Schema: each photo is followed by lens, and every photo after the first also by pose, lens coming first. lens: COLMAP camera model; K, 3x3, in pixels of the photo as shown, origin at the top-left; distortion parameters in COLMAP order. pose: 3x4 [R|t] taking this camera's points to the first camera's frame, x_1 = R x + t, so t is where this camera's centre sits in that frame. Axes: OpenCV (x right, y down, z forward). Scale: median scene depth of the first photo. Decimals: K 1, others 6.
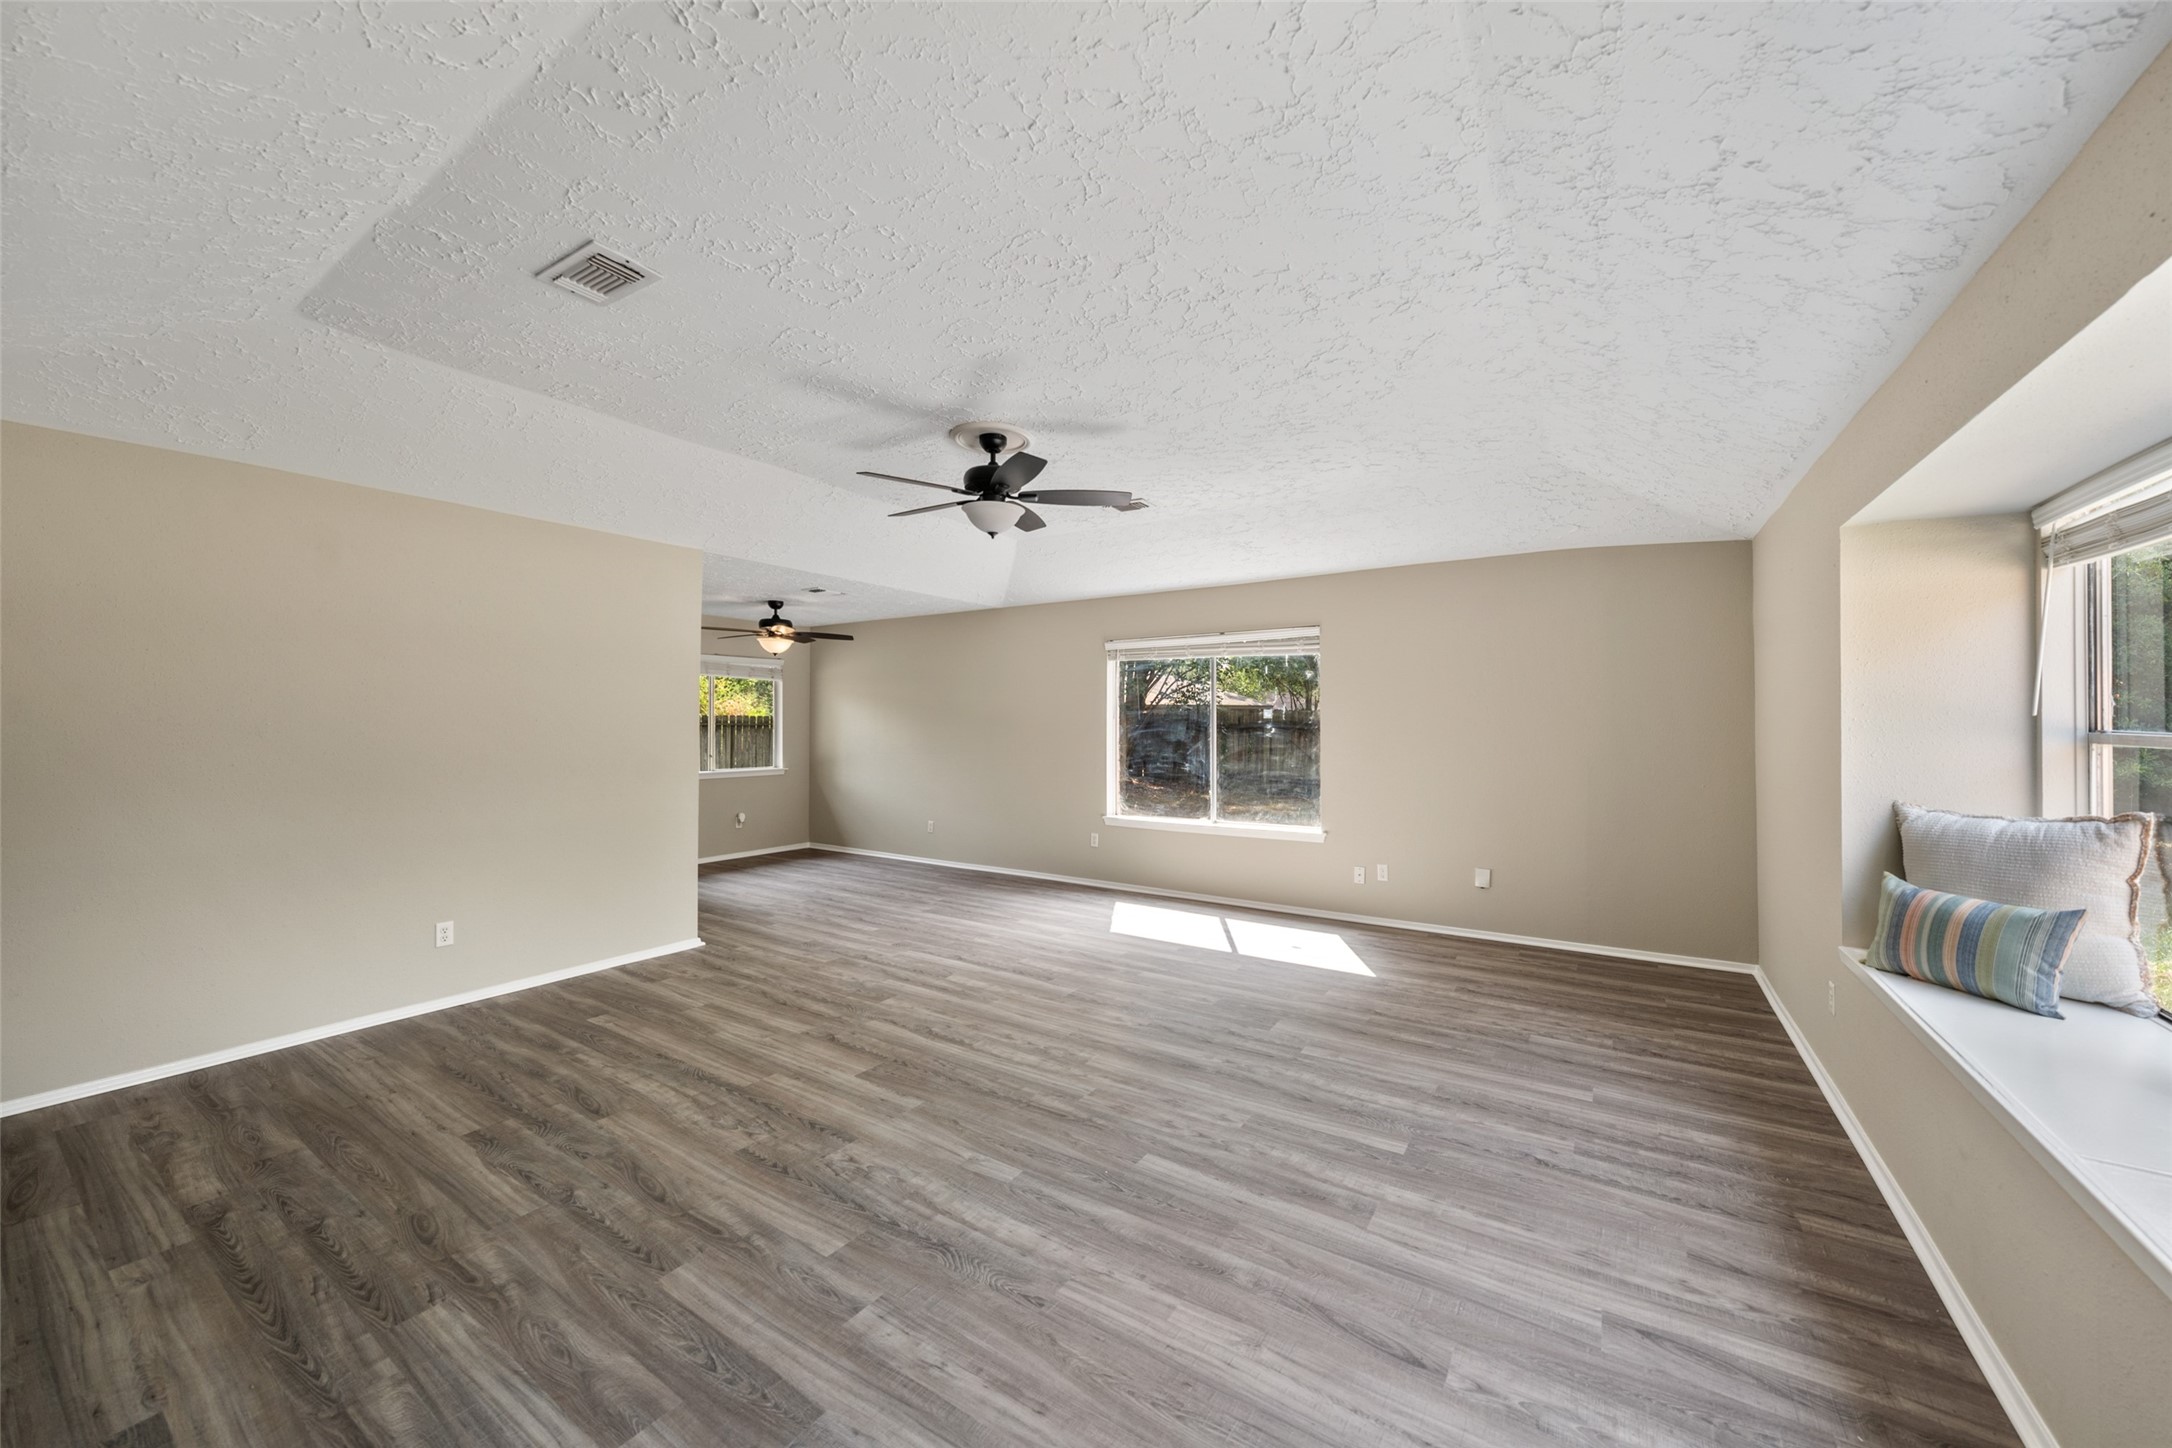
lens RADIAL K [[794.3, 0, 1086.0], [0, 794.3, 724.0], [0, 0, 1]] dist [-0.001490, 0.000016]
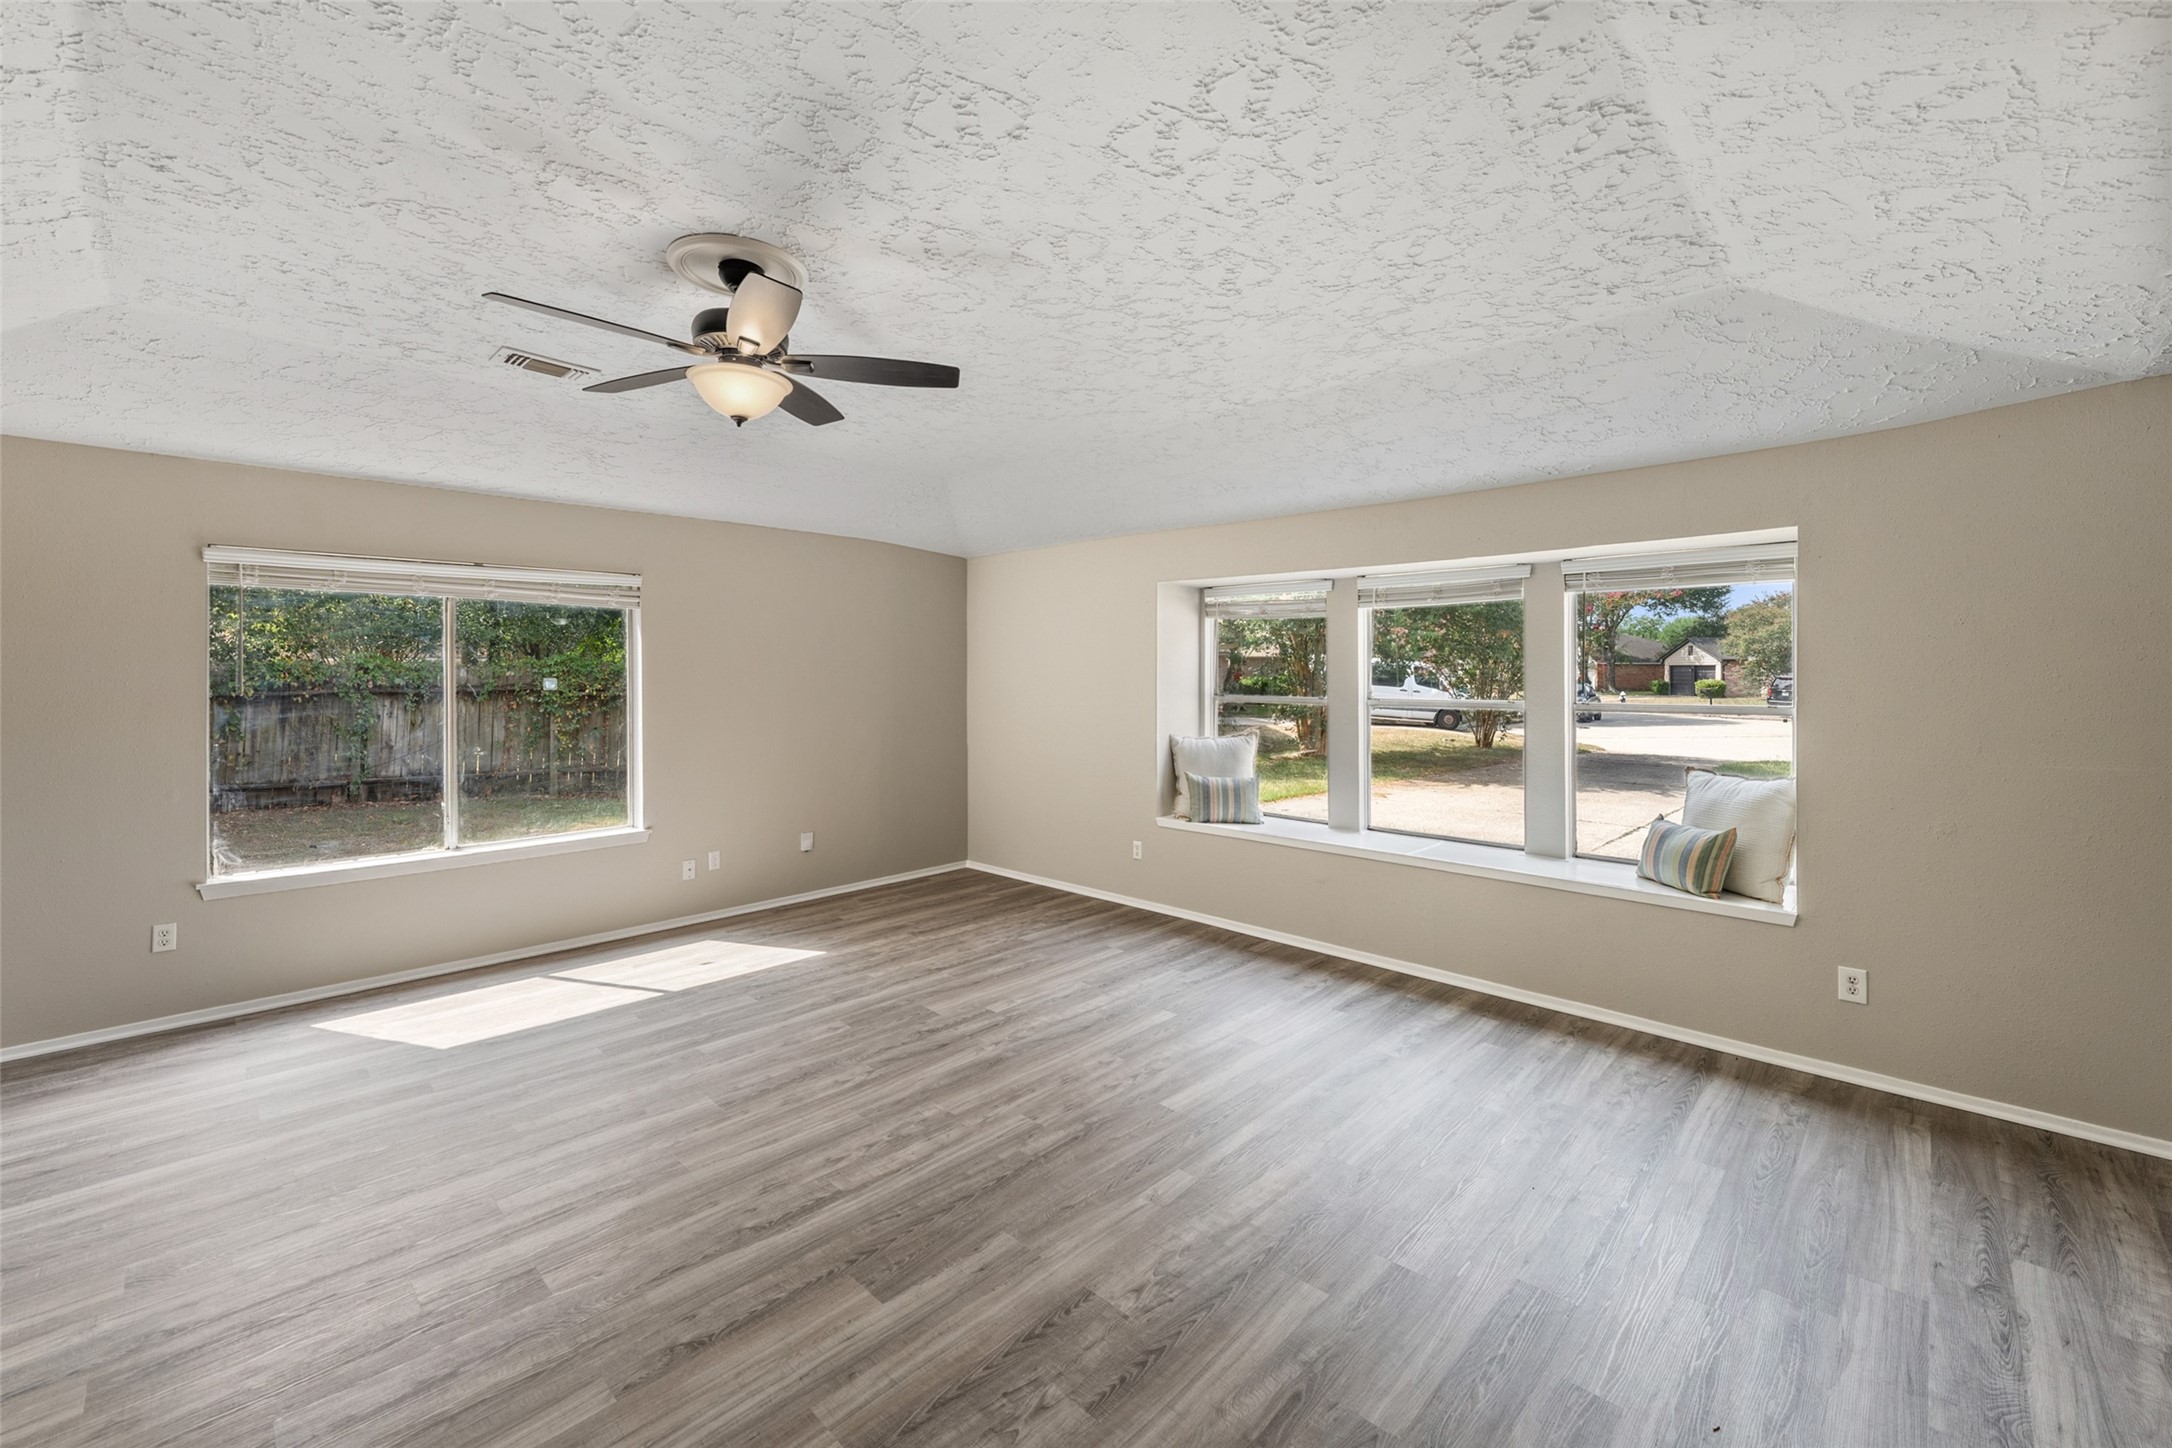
lens RADIAL K [[882.6, 0, 1074.9], [0, 882.6, 665.0], [0, 0, 1]] dist [-0.000324, 0.000175]
pose [[0.189256, 0.008241, 0.981893, -0.997016], [0.003533, 0.999953, -0.009073, -0.043053], [-0.981921, 0.005186, 0.189218, 0.773906]]
